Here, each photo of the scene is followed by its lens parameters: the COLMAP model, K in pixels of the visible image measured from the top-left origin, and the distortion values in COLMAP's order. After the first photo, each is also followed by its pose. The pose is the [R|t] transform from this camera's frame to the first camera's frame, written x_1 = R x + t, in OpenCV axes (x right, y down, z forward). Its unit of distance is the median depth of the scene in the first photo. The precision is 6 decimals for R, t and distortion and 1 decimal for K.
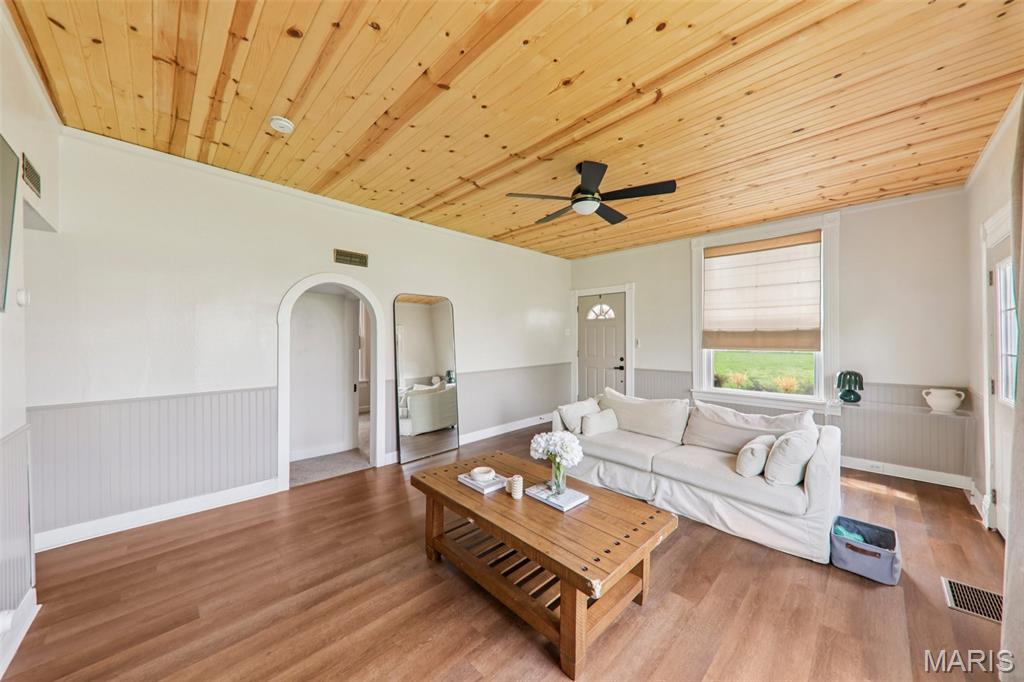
lens RADIAL K [[356.5, 0, 512.0], [0, 356.5, 341.0], [0, 0, 1]] dist [0.008287, -0.000207]
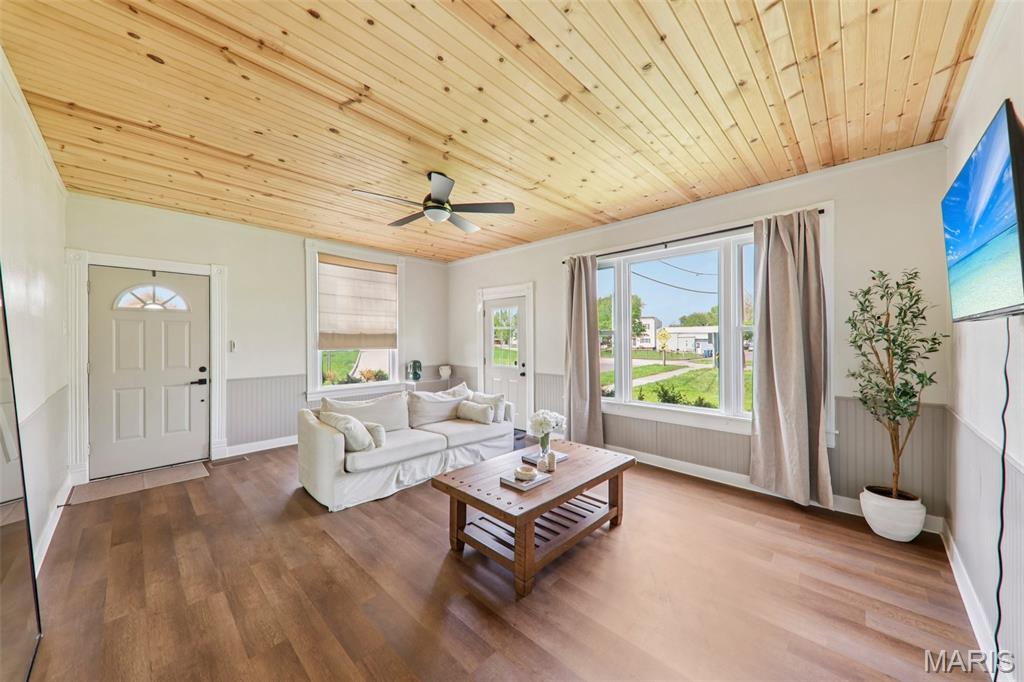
lens RADIAL K [[352.6, 0, 507.2], [0, 352.6, 343.9], [0, 0, 1]] dist [0.000528, -0.000228]
pose [[-0.025167, -0.010690, 0.999626, -0.548812], [0.005448, 0.999927, 0.010830, -0.004905], [-0.999668, 0.005719, -0.025107, 0.541024]]
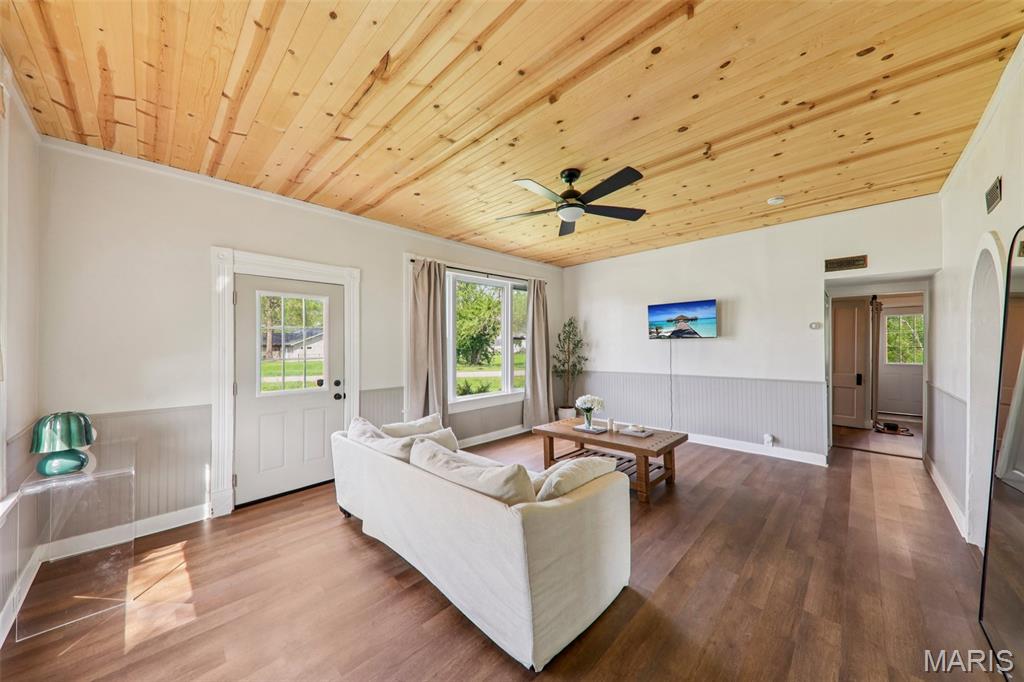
lens RADIAL K [[356.2, 0, 510.2], [0, 356.2, 347.6], [0, 0, 1]] dist [0.001165, -0.000106]
pose [[-0.999935, 0.009405, -0.006453, 0.255384], [0.009355, 0.999926, 0.007784, -0.006699], [0.006526, 0.007723, -0.999949, 1.314069]]
